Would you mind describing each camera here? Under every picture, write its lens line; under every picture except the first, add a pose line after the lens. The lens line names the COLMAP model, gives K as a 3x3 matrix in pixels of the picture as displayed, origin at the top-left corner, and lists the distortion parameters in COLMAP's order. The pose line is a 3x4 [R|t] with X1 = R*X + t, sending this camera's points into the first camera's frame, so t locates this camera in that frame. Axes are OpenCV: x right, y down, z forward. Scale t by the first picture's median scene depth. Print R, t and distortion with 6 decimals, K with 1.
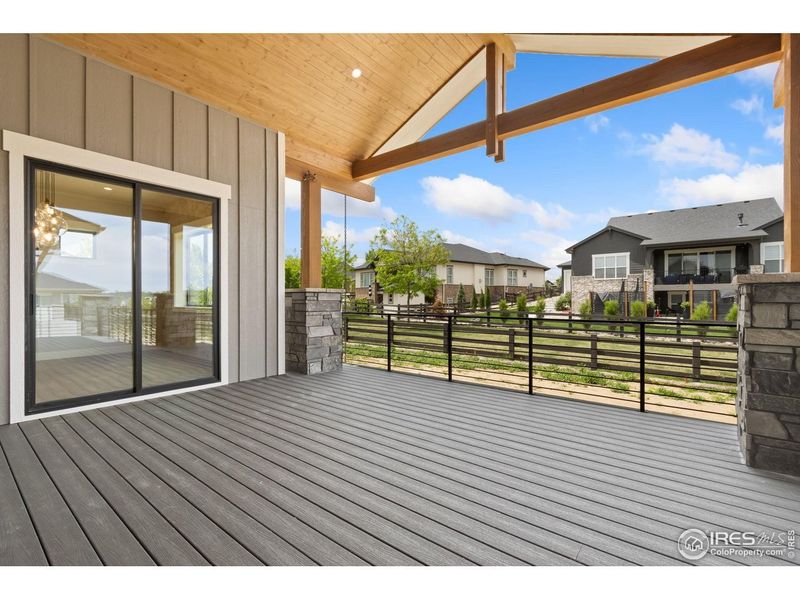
lens RADIAL K [[365.5, 0, 398.2], [0, 365.5, 299.5], [0, 0, 1]] dist [-0.000770, -0.001162]
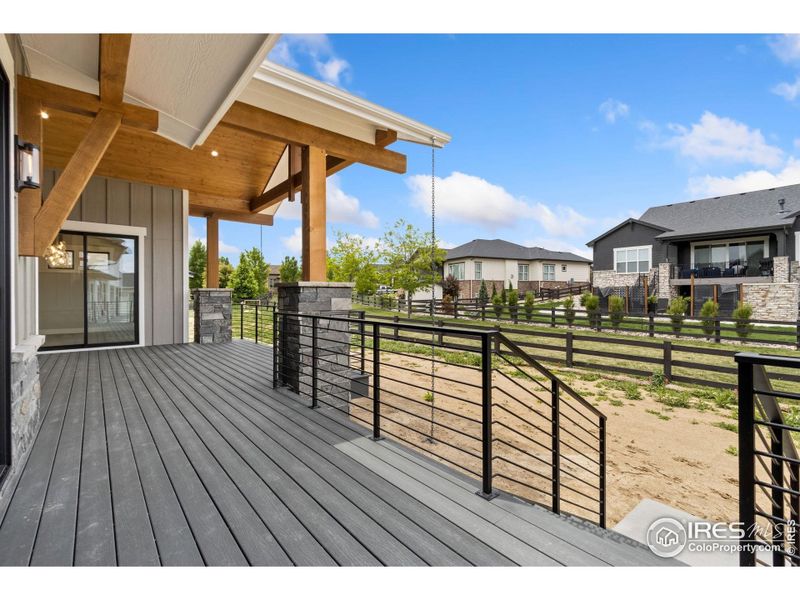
lens RADIAL K [[365.5, 0, 396.1], [0, 365.5, 297.4], [0, 0, 1]] dist [-0.000770, -0.001162]
pose [[0.980290, -0.001079, -0.197563, 0.170778], [0.002355, 0.999978, 0.006226, 0.000062], [0.197552, -0.006569, 0.980270, -0.071736]]
